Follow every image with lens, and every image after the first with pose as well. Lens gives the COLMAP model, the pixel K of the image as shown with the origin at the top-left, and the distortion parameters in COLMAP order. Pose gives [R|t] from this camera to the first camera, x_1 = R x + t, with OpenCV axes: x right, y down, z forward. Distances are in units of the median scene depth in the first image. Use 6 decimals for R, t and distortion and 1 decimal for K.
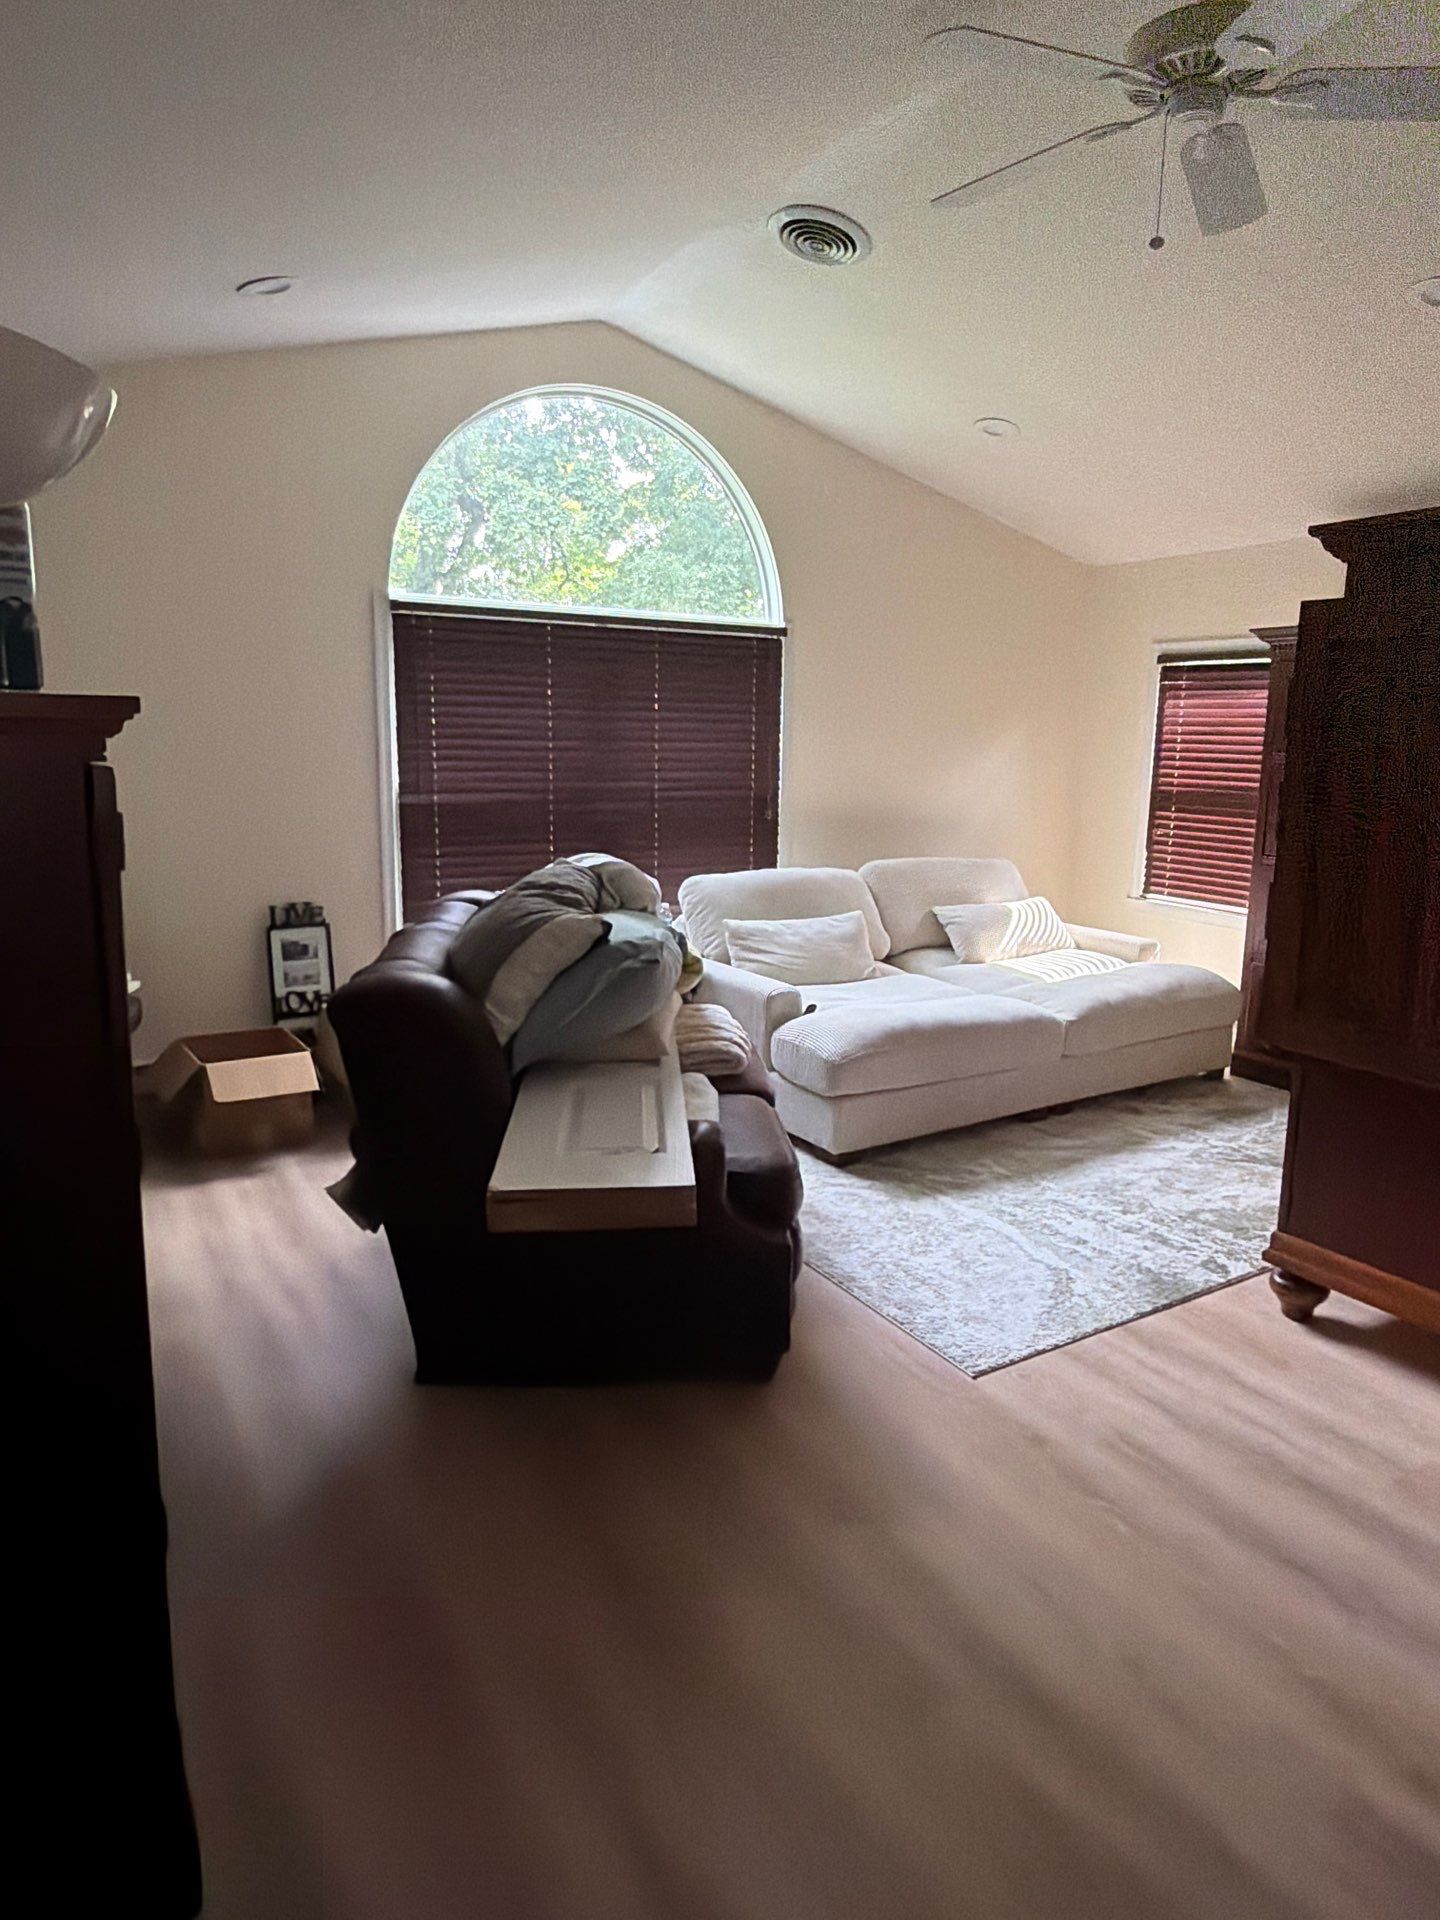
lens RADIAL K [[1167.0, 0, 720.0], [0, 1167.0, 960.0], [0, 0, 1]] dist [0.003800, 0.001729]
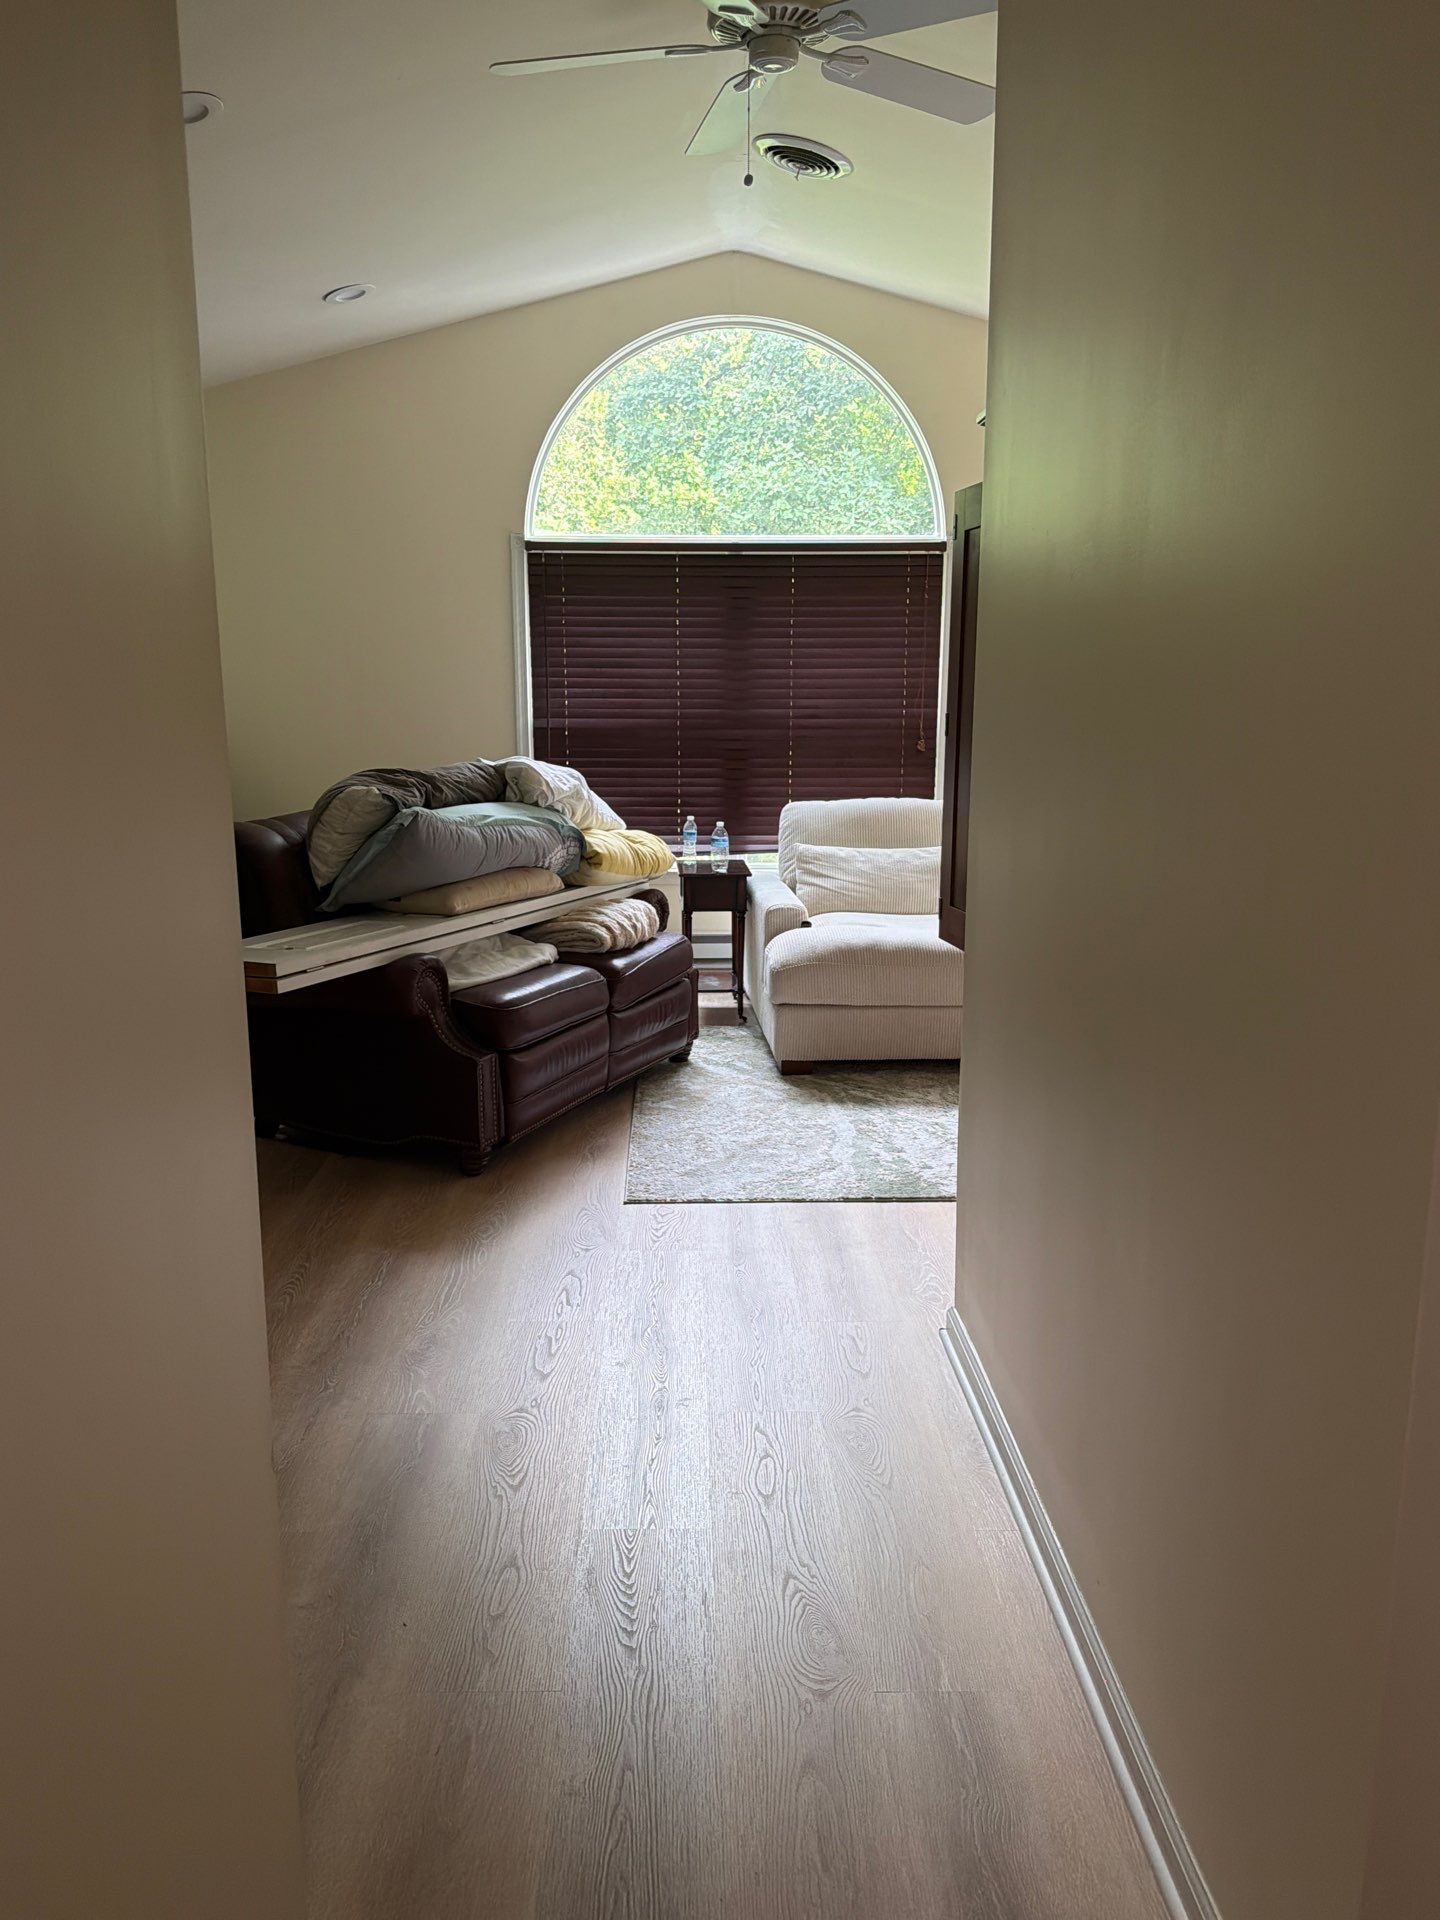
lens RADIAL K [[1407.7, 0, 727.8], [0, 1407.7, 983.6], [0, 0, 1]] dist [0.187297, -0.310766]
pose [[0.870656, 0.086358, -0.484253, 0.607930], [-0.080013, 0.996221, 0.033799, 0.054680], [0.485342, 0.009319, 0.874275, -0.108393]]
